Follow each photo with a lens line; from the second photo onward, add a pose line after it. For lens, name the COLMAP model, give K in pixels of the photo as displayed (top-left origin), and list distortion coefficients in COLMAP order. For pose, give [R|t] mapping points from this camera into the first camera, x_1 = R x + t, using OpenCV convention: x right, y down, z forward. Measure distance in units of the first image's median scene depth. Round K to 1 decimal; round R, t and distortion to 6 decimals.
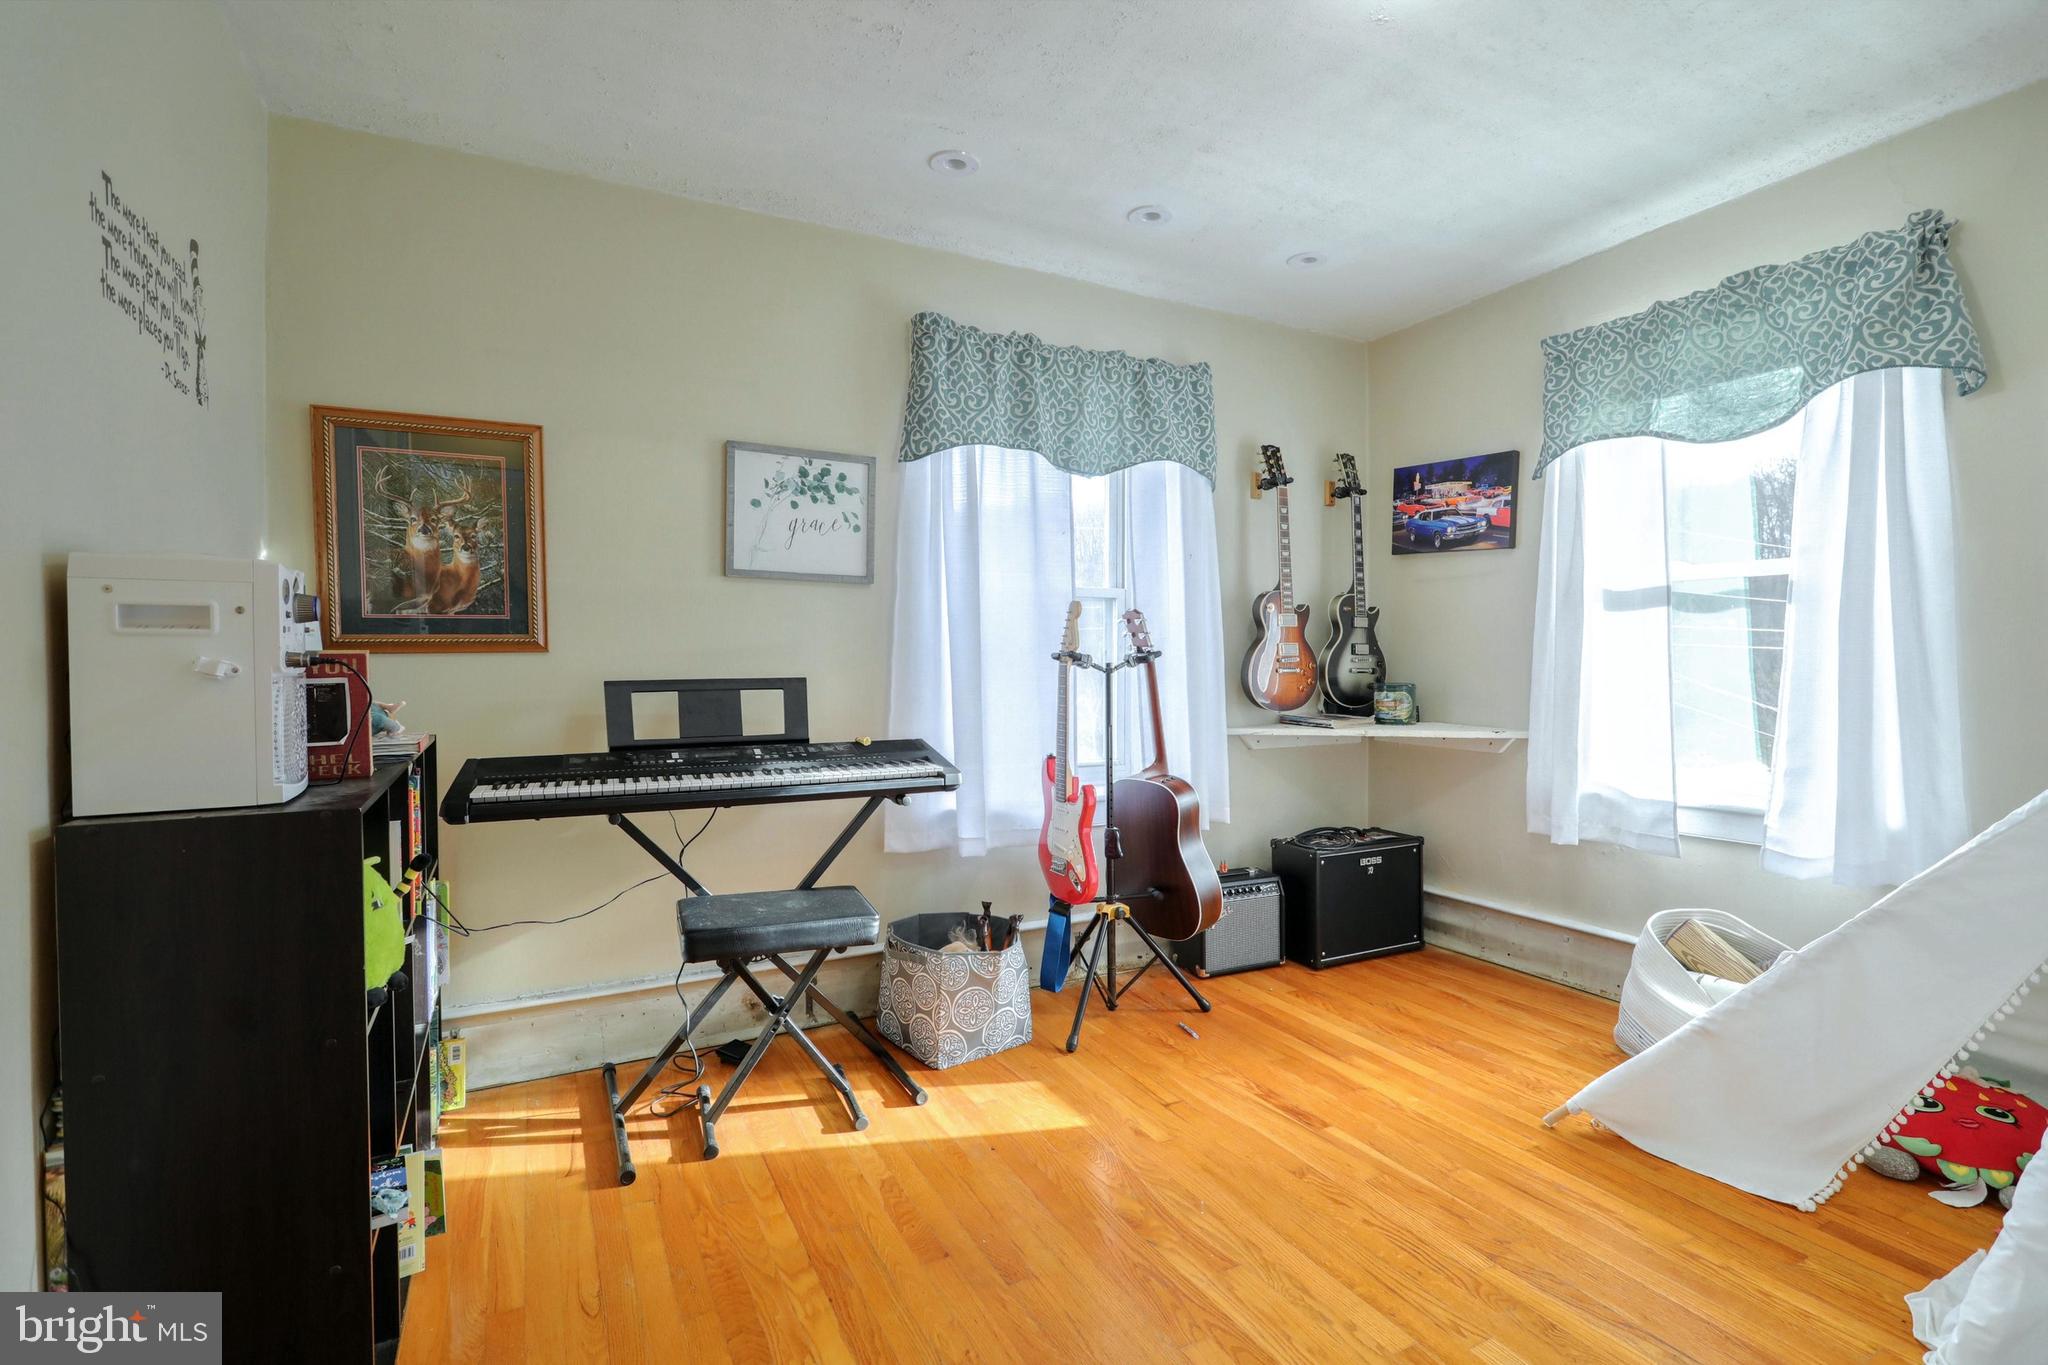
lens RADIAL K [[954.6, 0, 1024.0], [0, 954.6, 682.5], [0, 0, 1]] dist [0.000691, 0.000184]
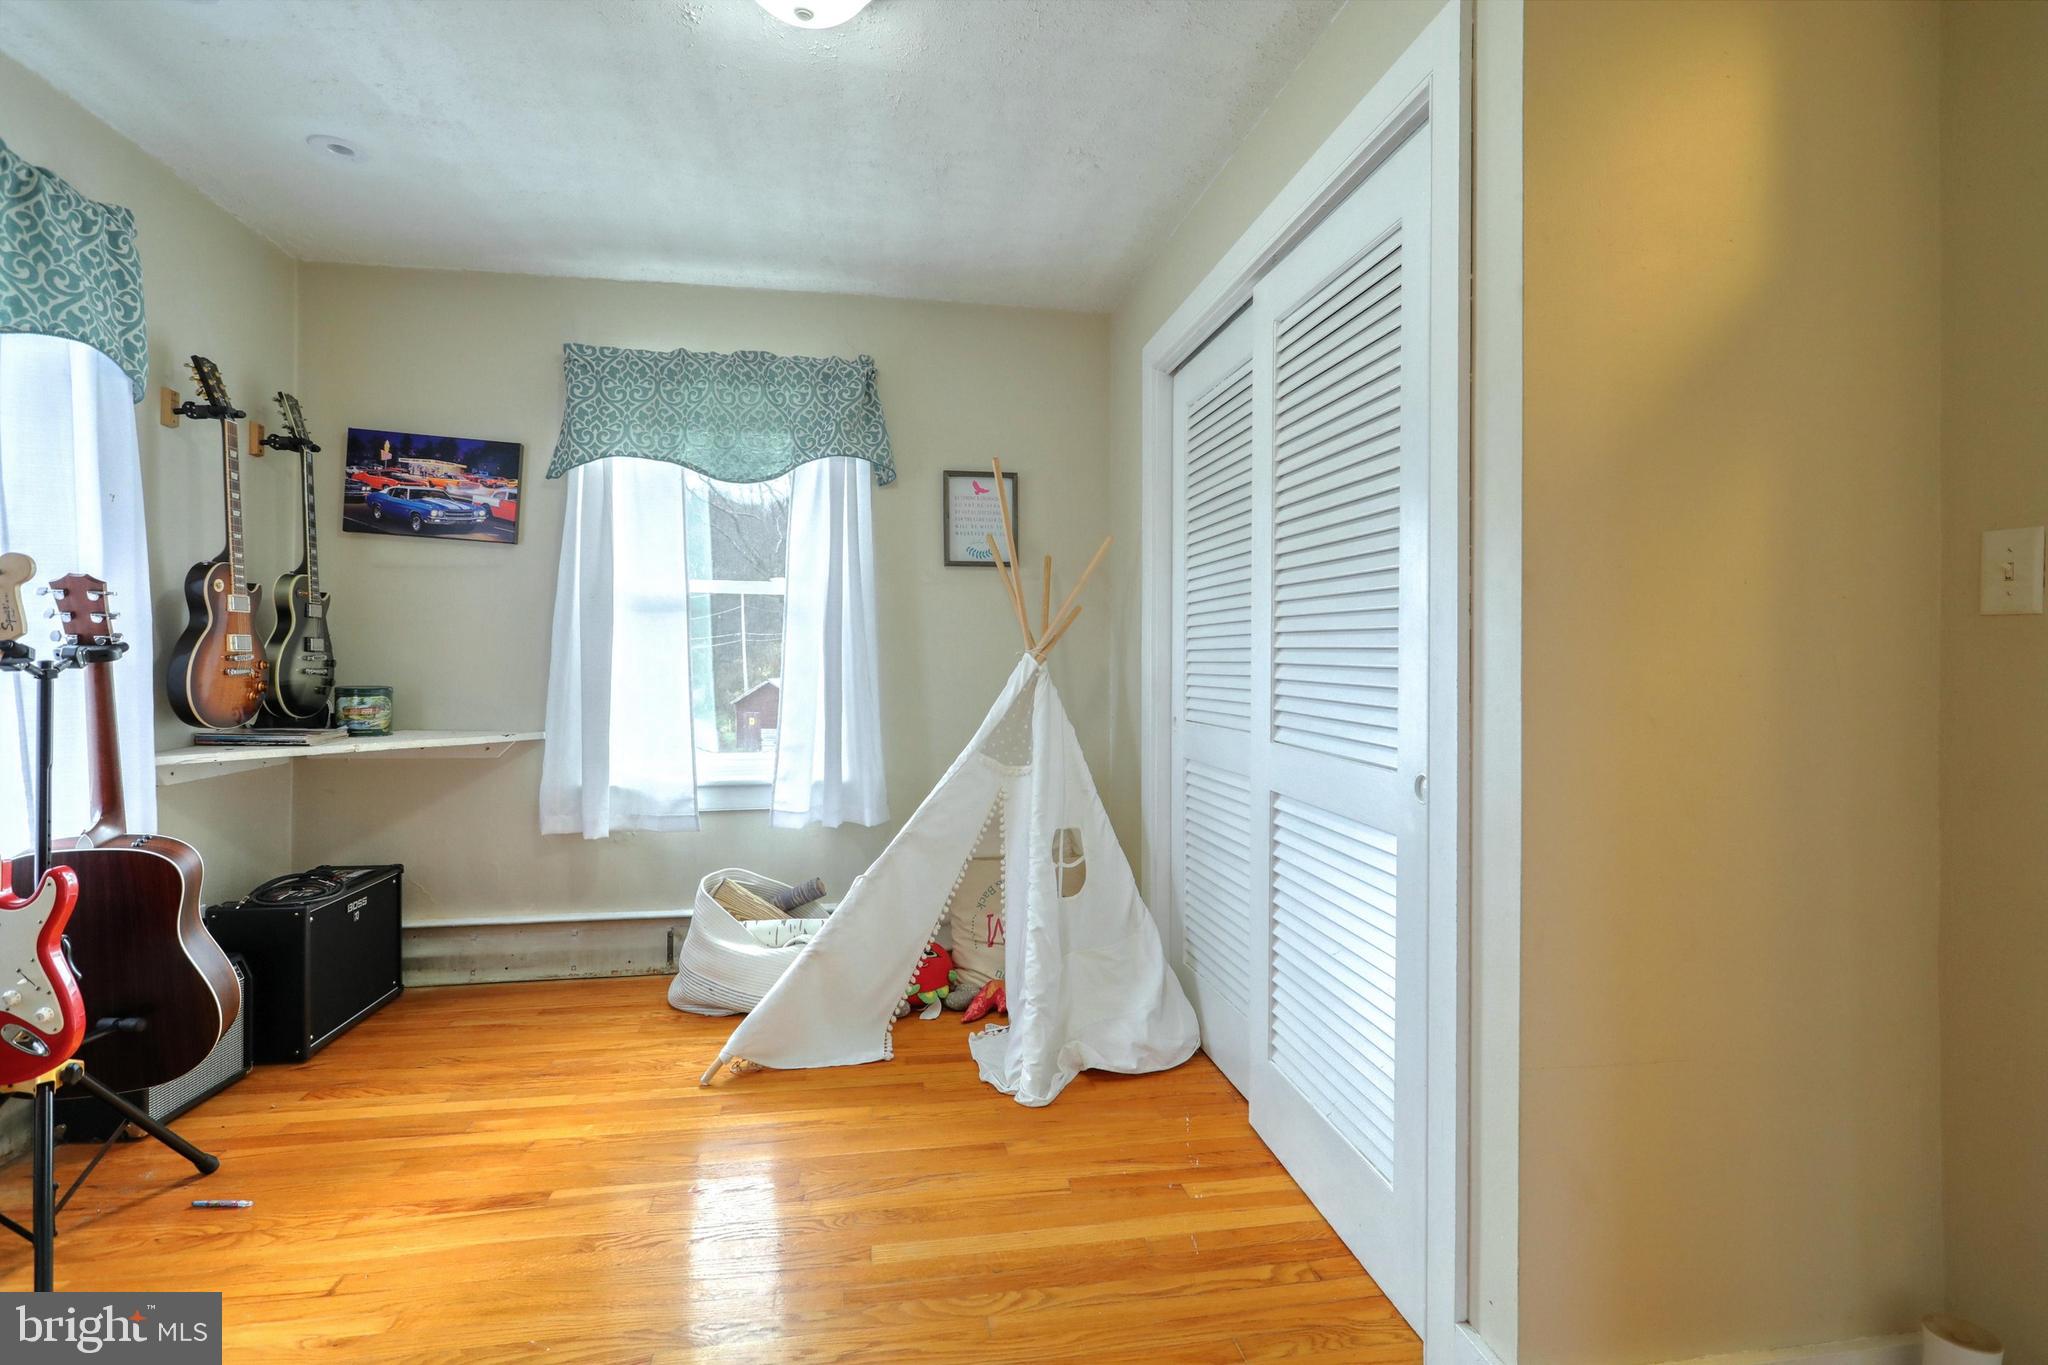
lens RADIAL K [[986.9, 0, 1020.2], [0, 986.9, 664.0], [0, 0, 1]] dist [0.001509, 0.000755]
pose [[0.314678, 0.001669, 0.949197, -0.277891], [0.014827, 0.999868, -0.006674, -0.004986], [-0.949083, 0.016173, 0.314612, 0.205638]]
